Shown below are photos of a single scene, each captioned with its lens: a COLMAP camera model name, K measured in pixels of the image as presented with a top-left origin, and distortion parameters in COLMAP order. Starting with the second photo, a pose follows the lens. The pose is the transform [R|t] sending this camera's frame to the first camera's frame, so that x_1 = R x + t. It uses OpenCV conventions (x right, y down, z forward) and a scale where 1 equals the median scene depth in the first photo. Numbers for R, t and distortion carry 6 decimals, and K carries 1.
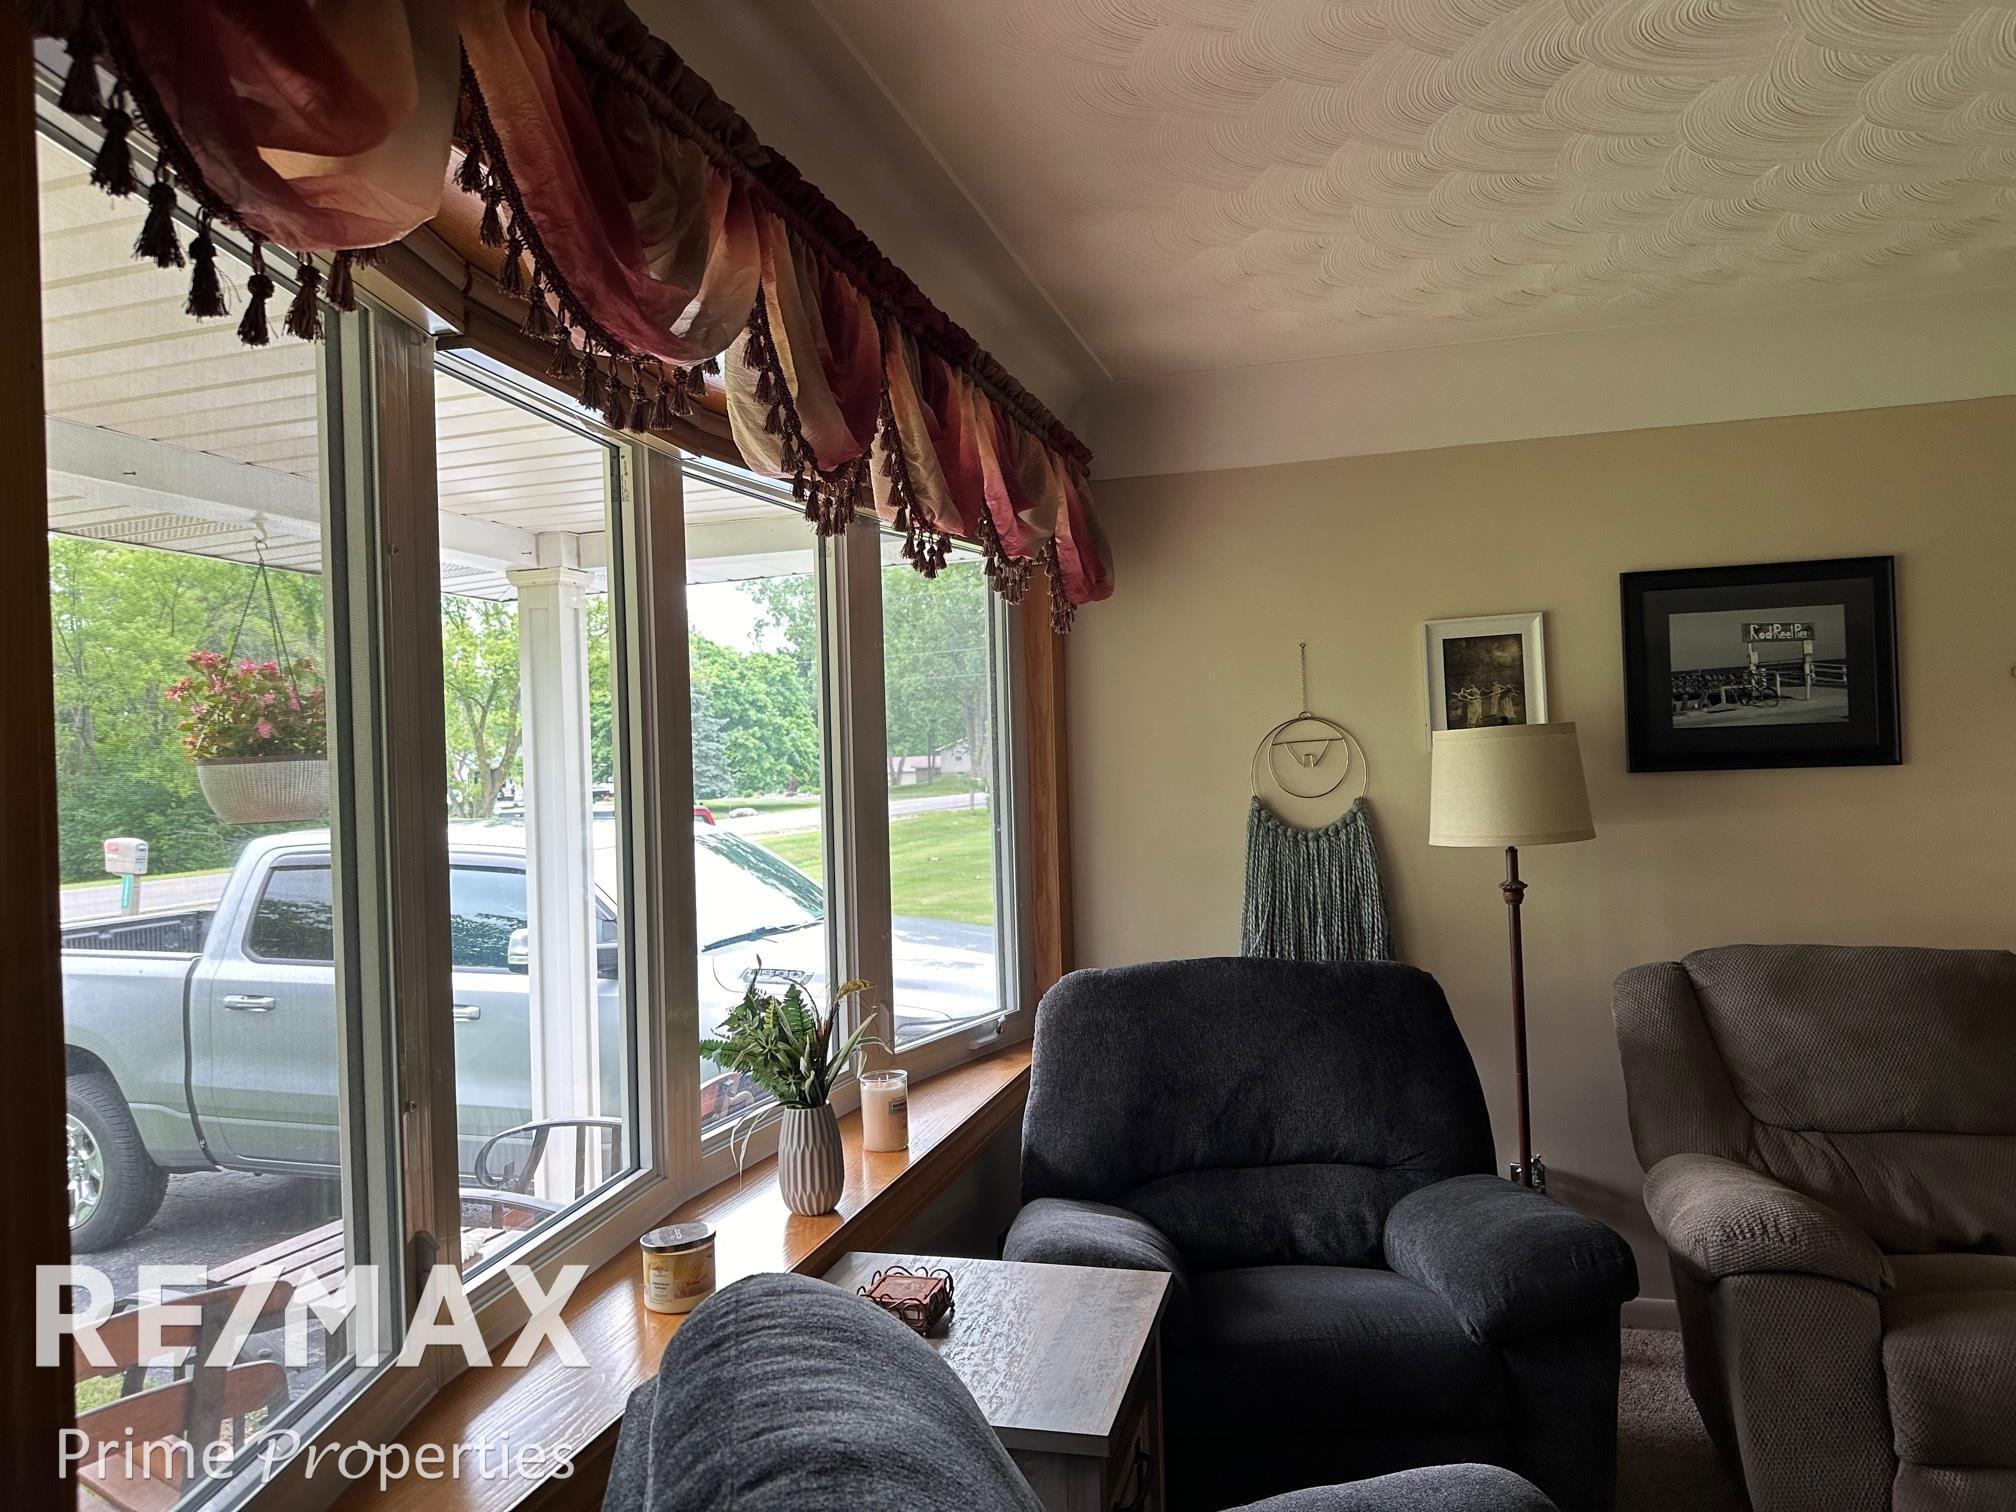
lens RADIAL K [[1400.0, 0, 1017.5], [0, 1400.0, 761.3], [0, 0, 1]] dist [0.069778, -0.076261]
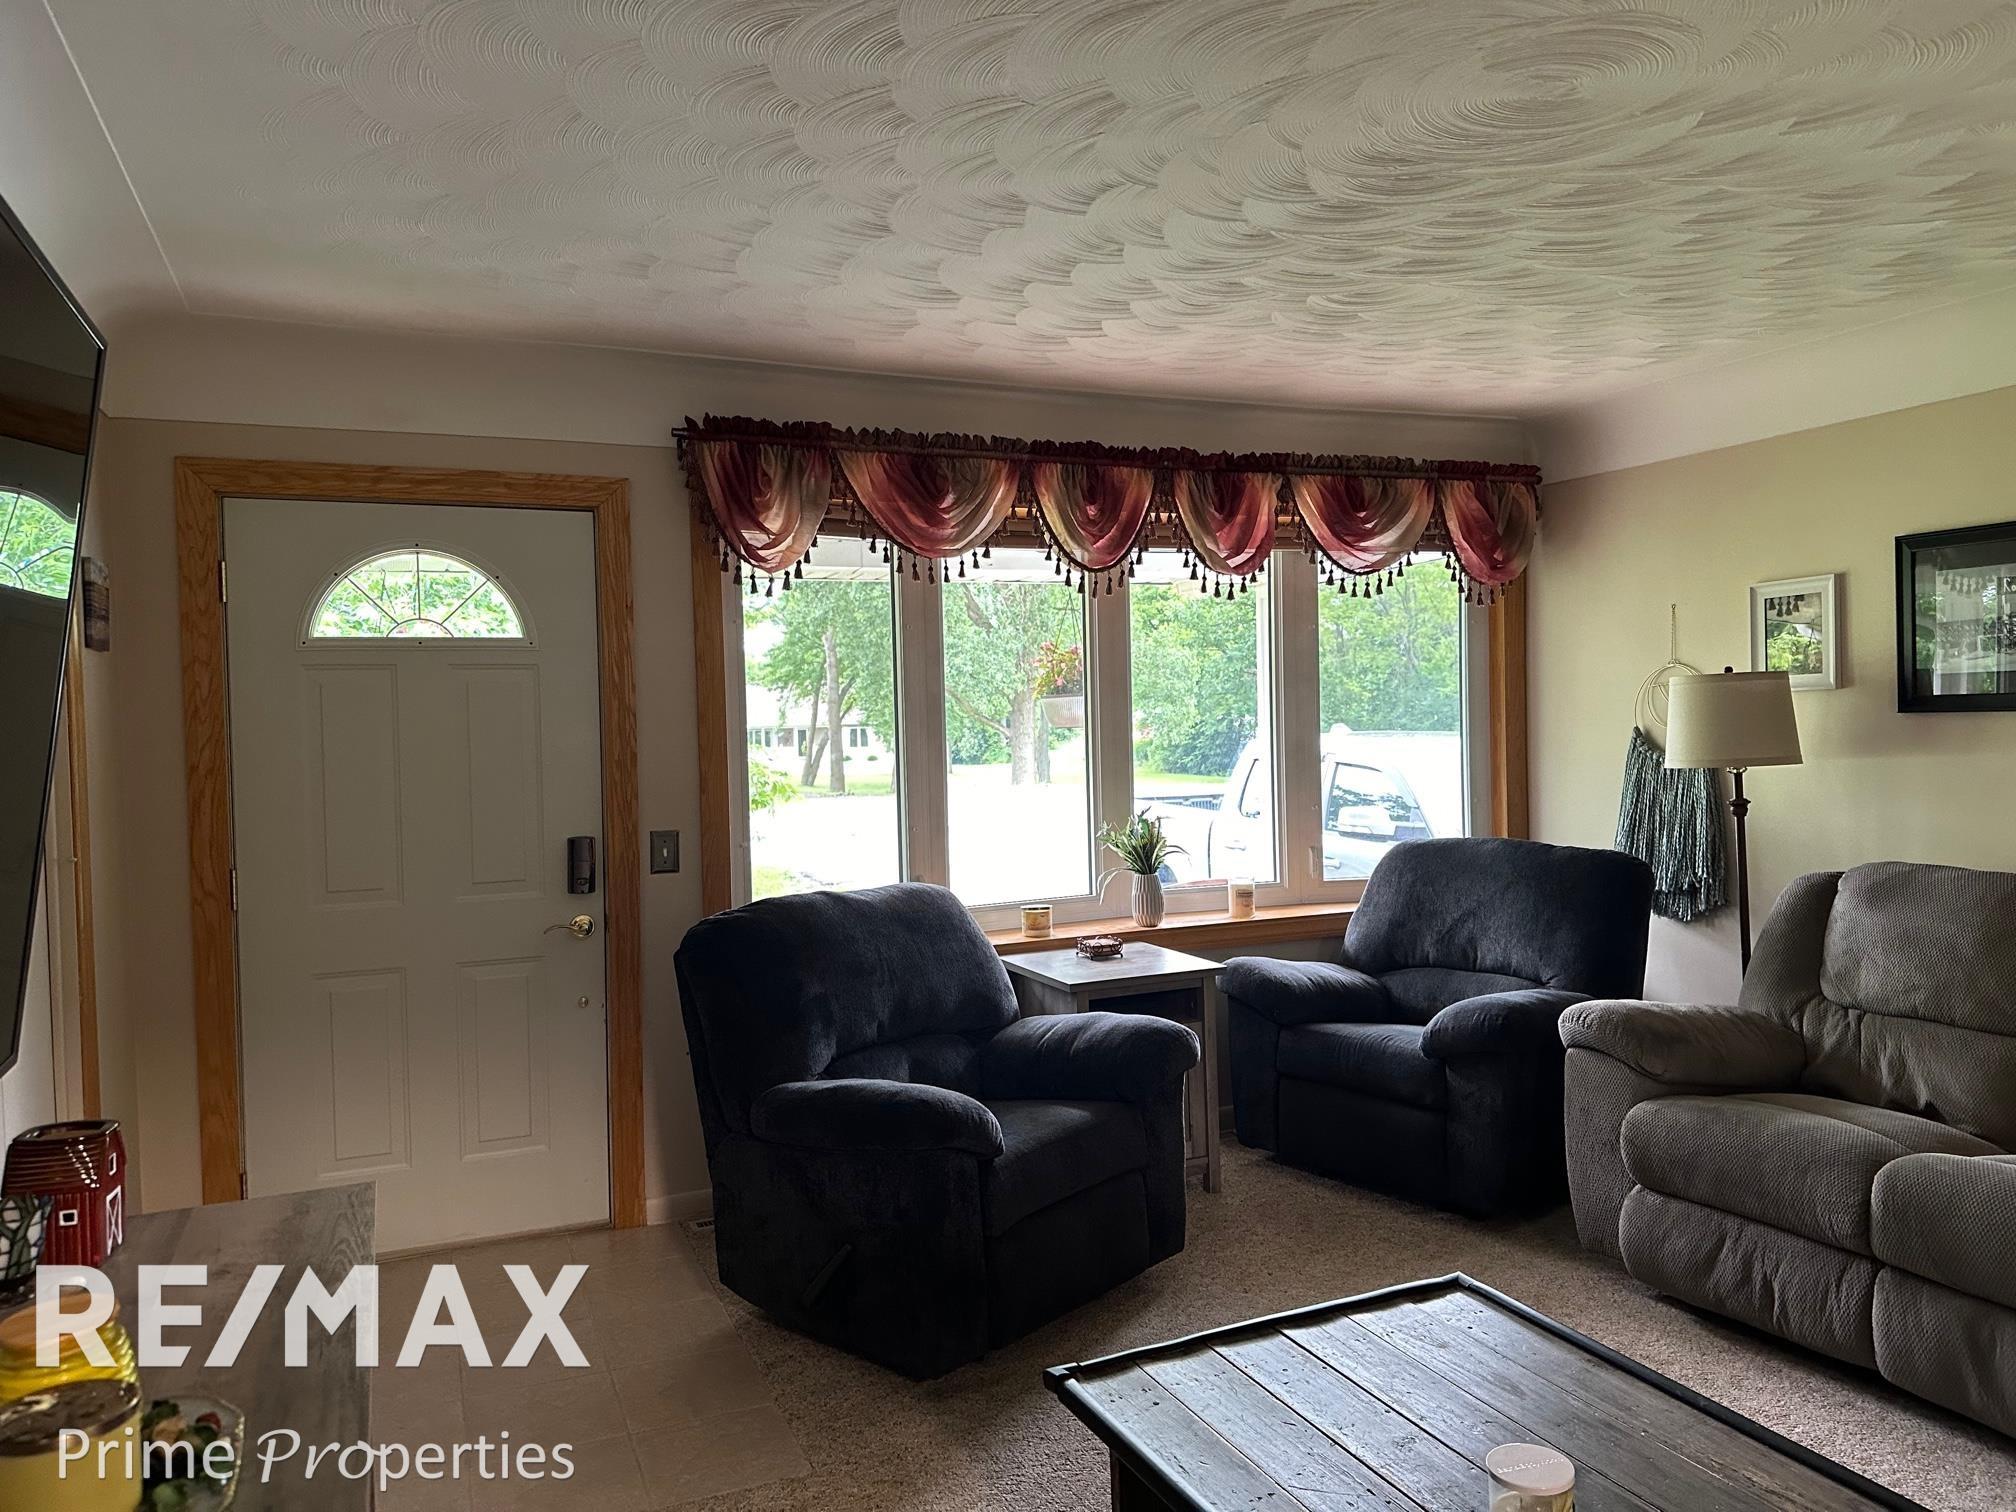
lens RADIAL K [[1400.0, 0, 998.5], [0, 1400.0, 758.9], [0, 0, 1]] dist [0.069778, -0.076261]
pose [[0.639142, 0.041487, -0.767969, 0.868354], [0.003263, 0.998389, 0.056650, -0.022896], [0.769082, -0.038713, 0.637977, -0.296676]]
